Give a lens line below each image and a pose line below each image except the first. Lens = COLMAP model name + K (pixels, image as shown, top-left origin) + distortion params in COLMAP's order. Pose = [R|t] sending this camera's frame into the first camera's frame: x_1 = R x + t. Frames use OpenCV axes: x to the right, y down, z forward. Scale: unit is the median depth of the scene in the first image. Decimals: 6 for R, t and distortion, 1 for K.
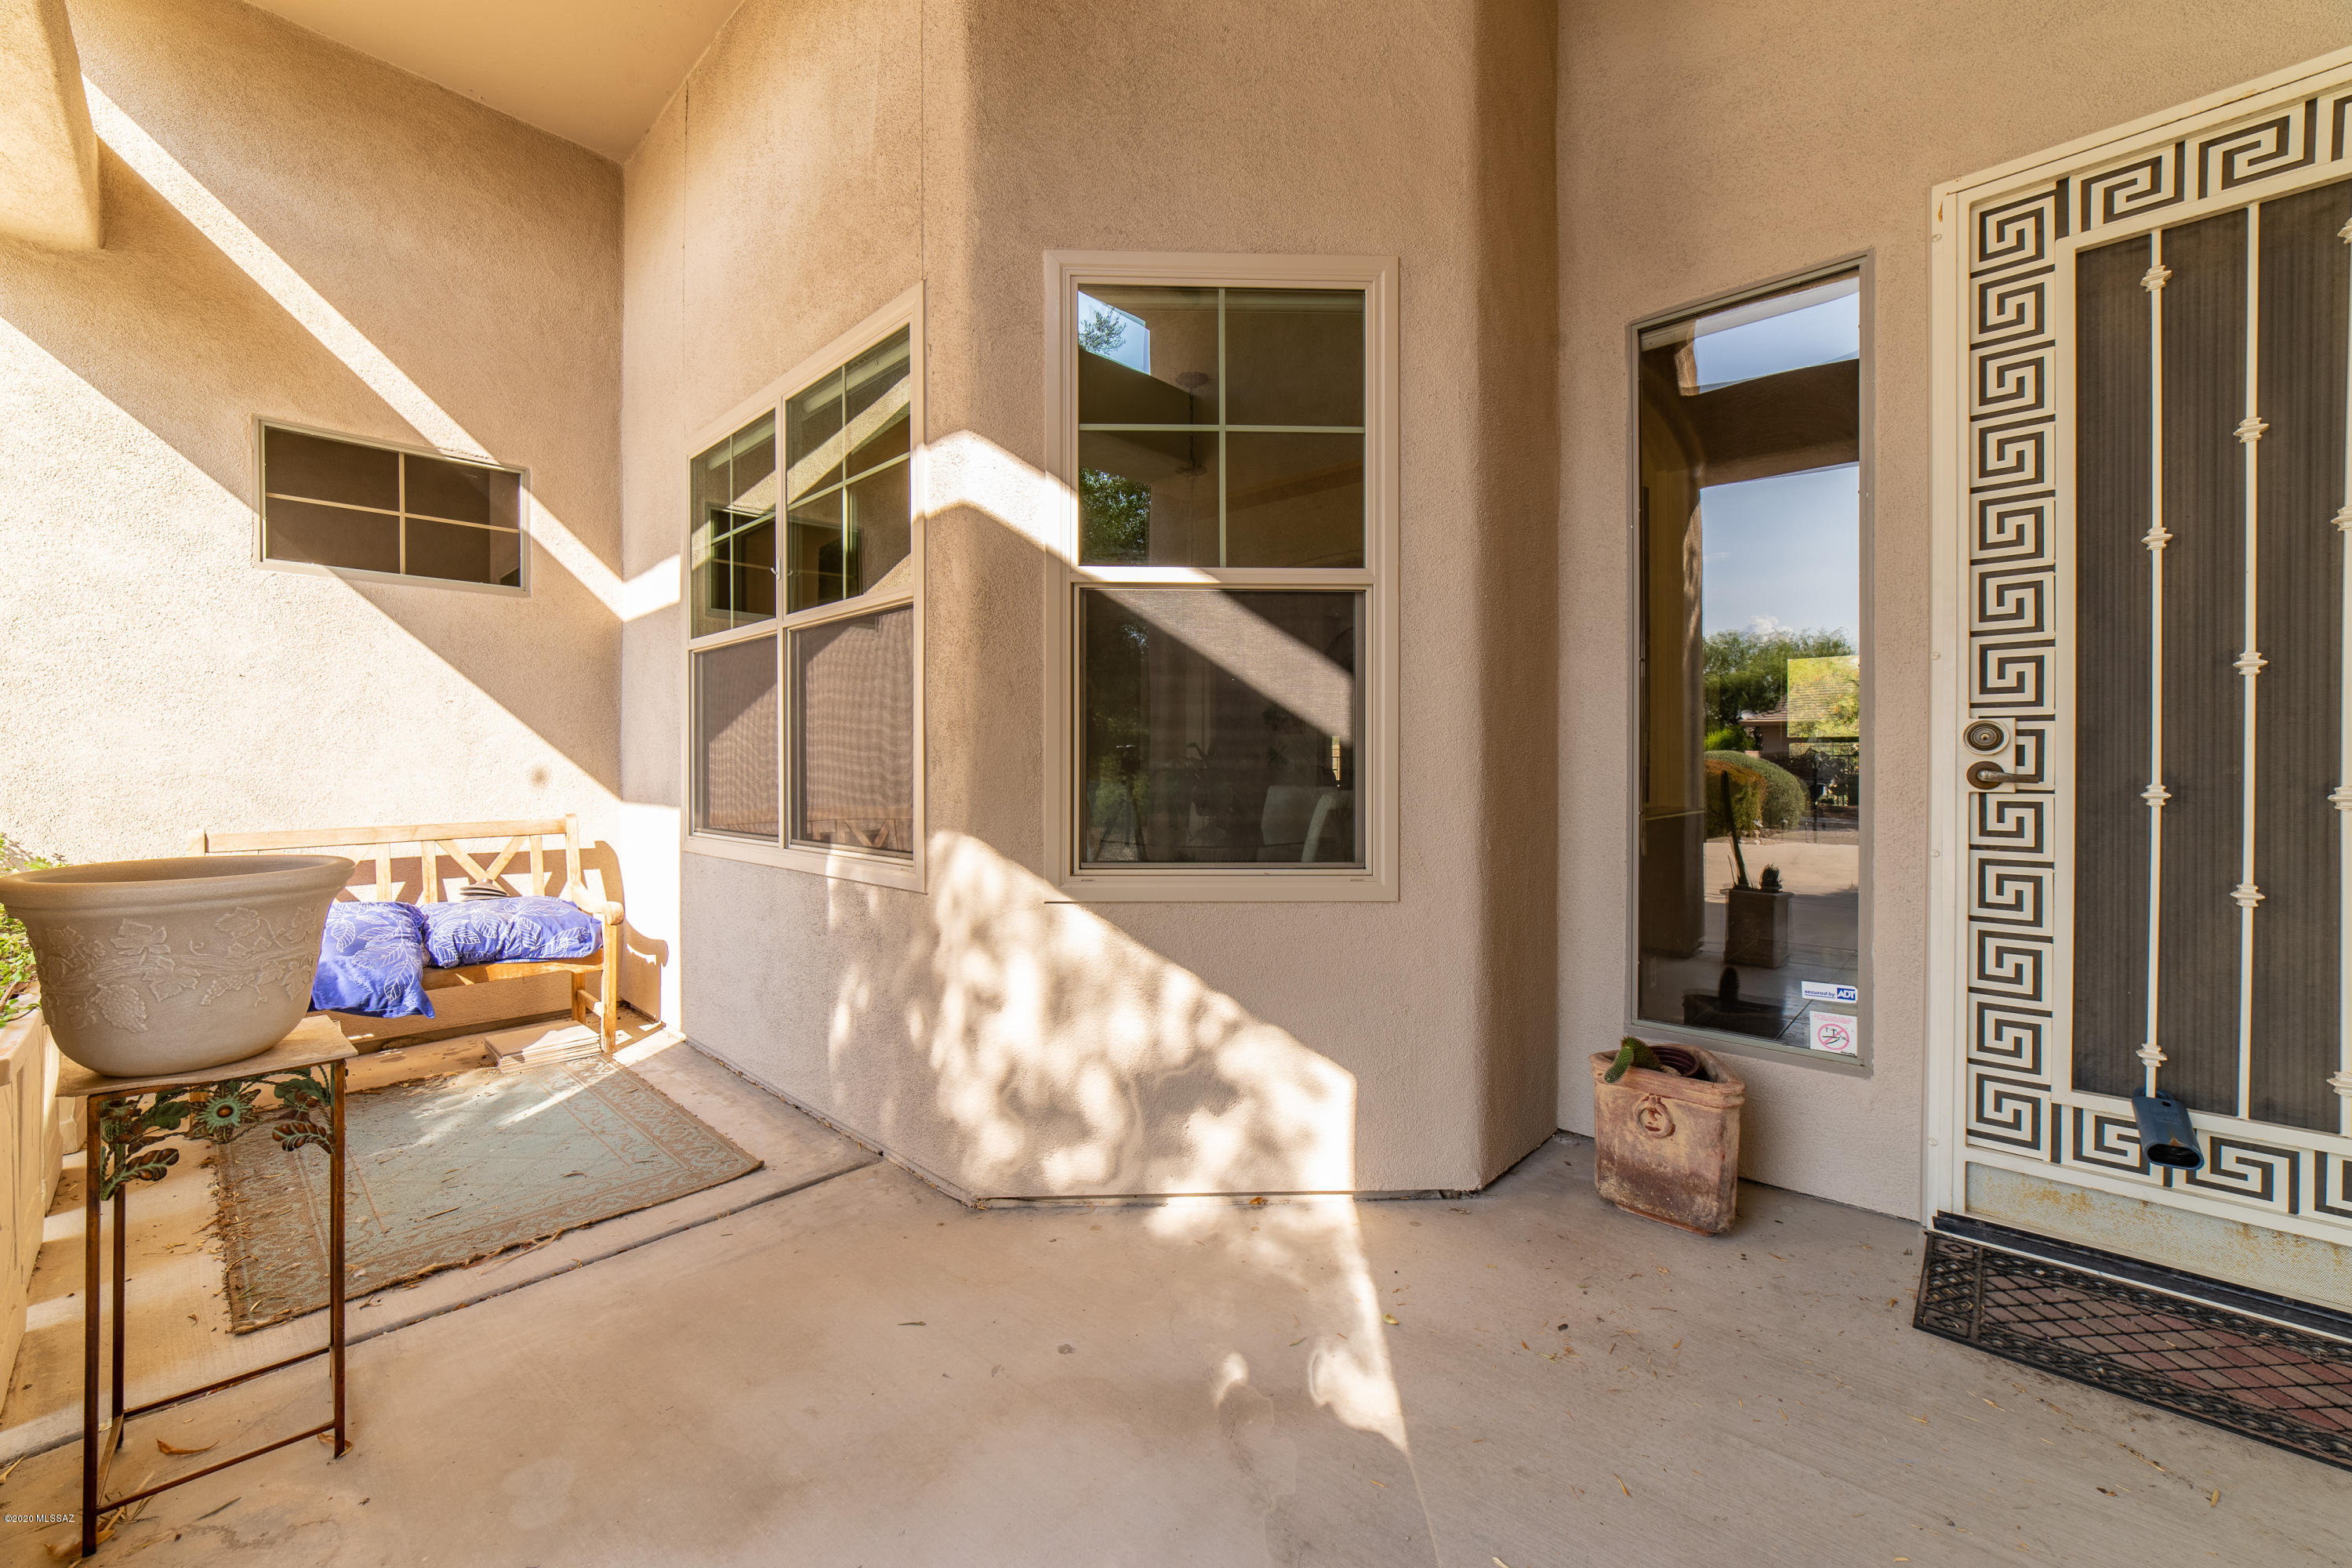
lens RADIAL K [[933.1, 0, 1177.5], [0, 933.1, 776.7], [0, 0, 1]] dist [-0.010778, 0.003843]
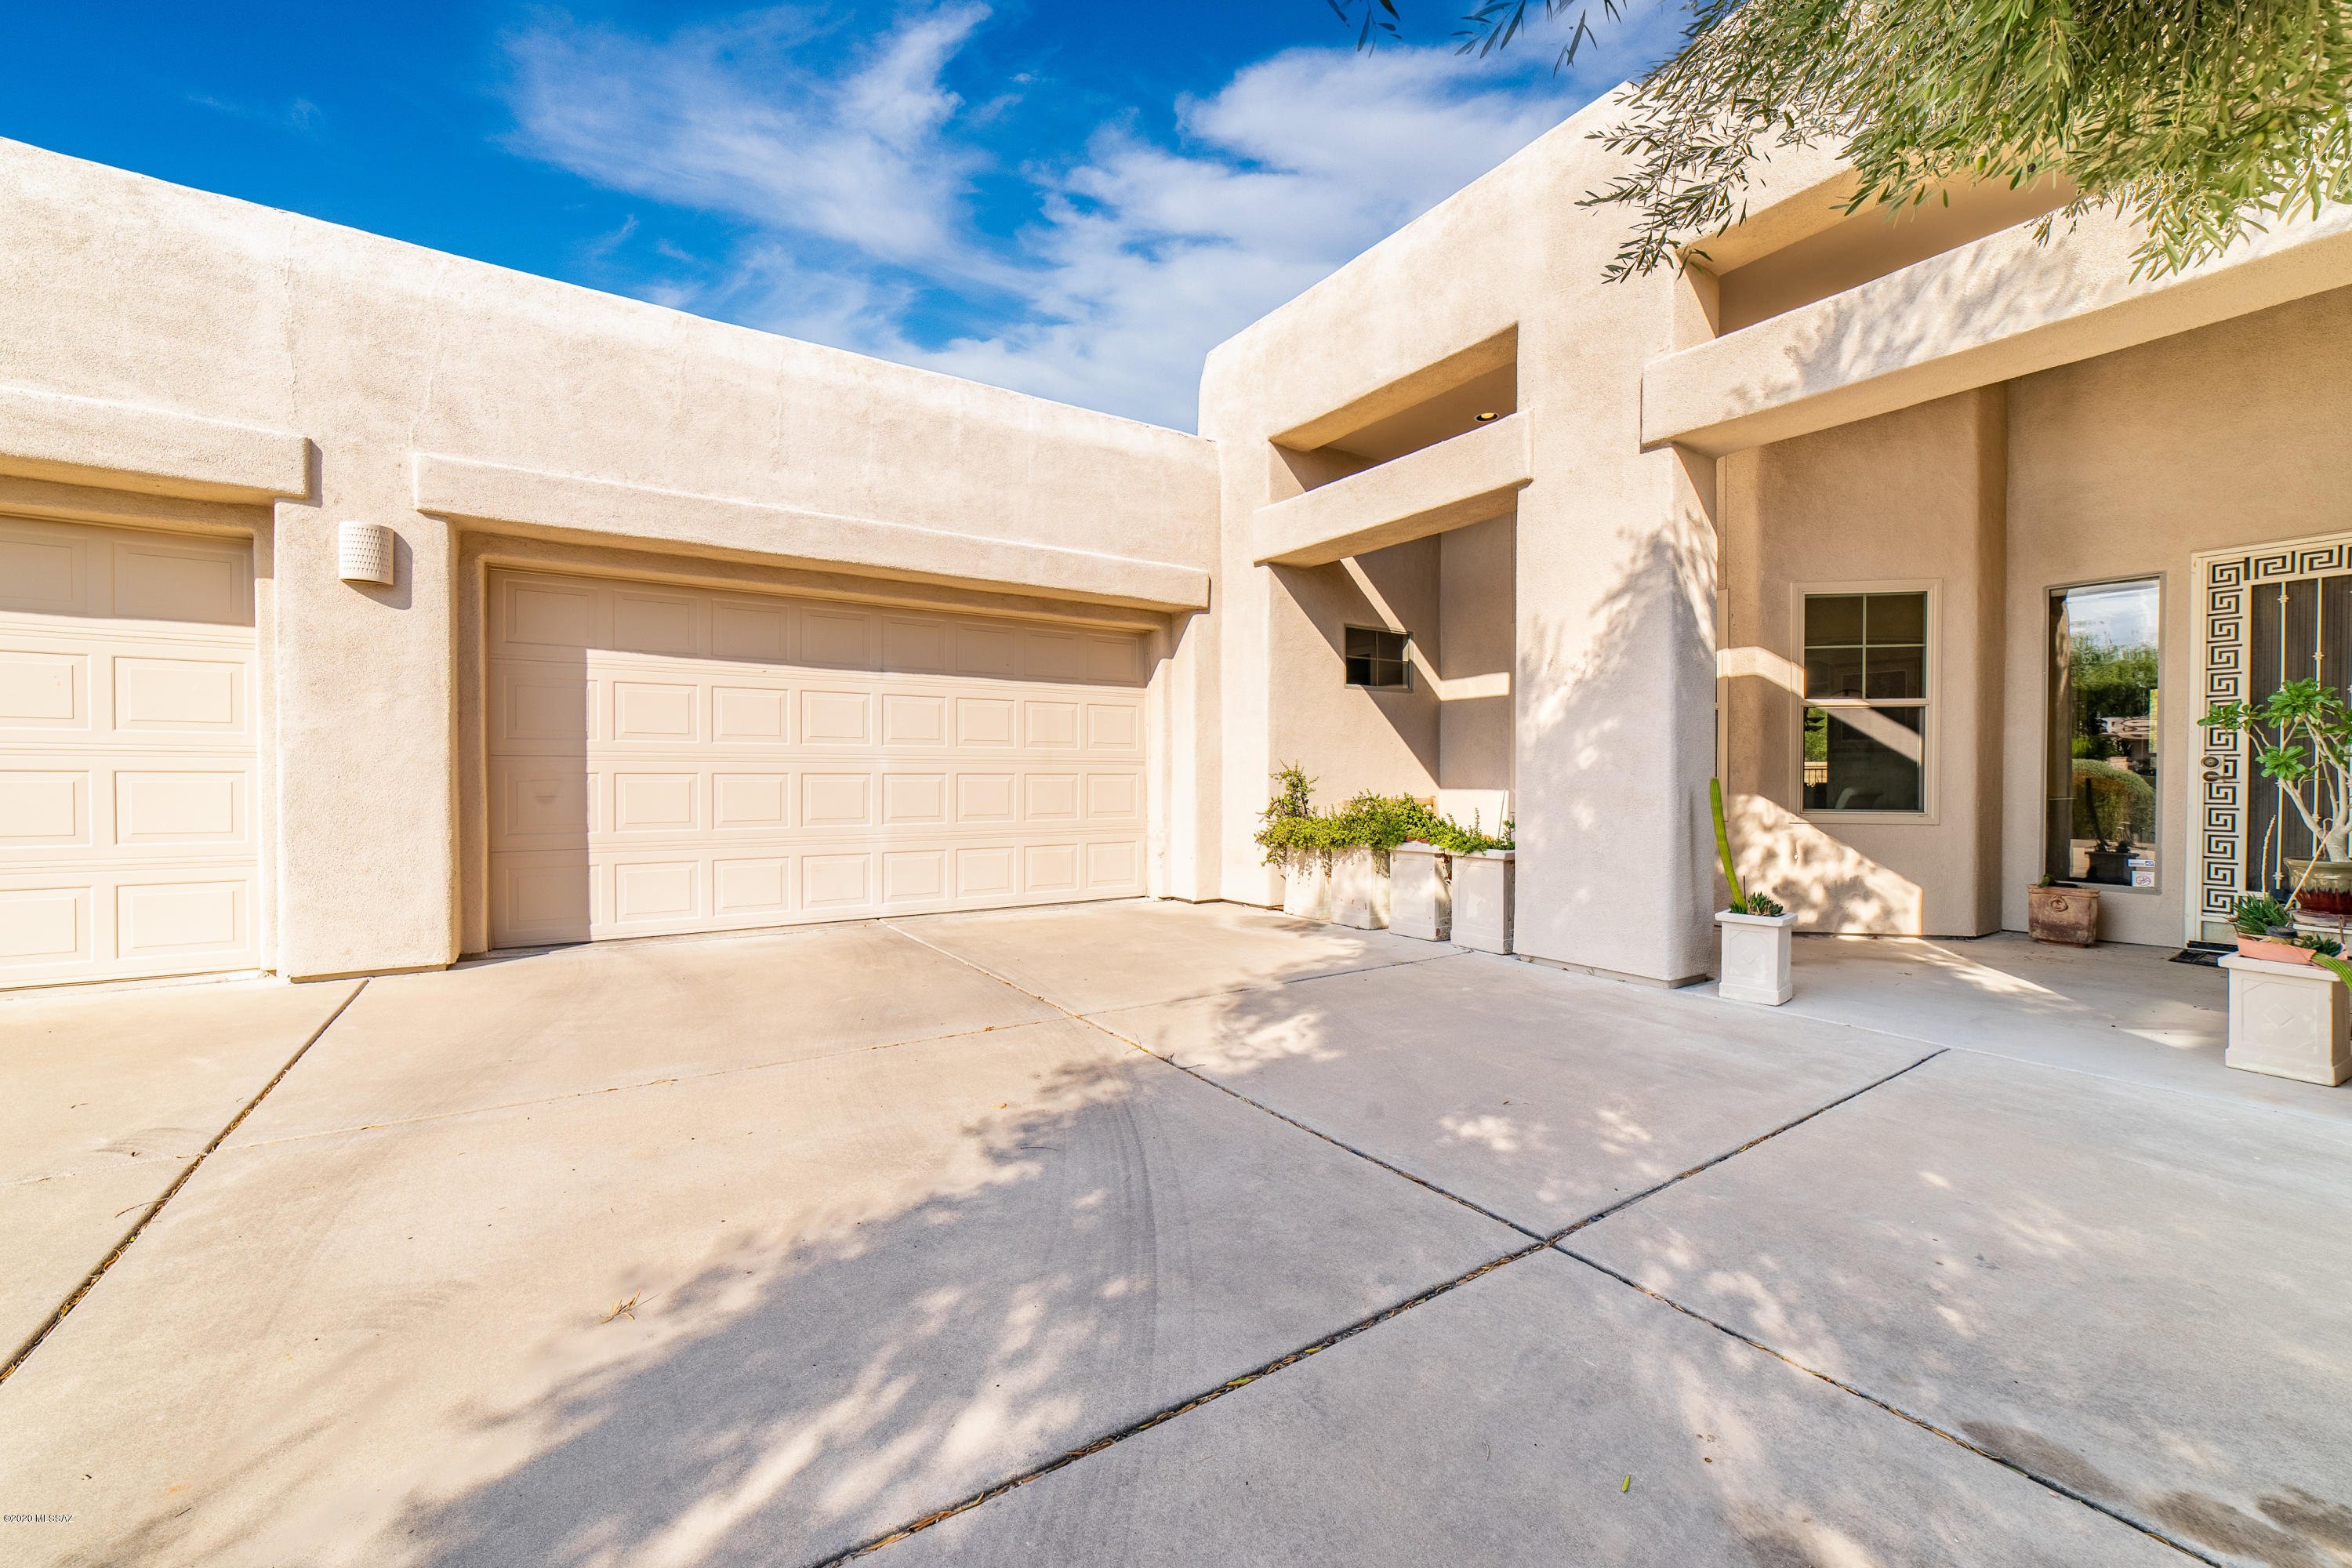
lens RADIAL K [[933.1, 0, 1157.5], [0, 933.1, 786.7], [0, 0, 1]] dist [-0.010778, 0.003843]
pose [[0.968338, 0.006888, -0.249548, -1.280164], [-0.005254, 0.999960, 0.007214, 0.021973], [0.249588, -0.005674, 0.968335, -2.134963]]
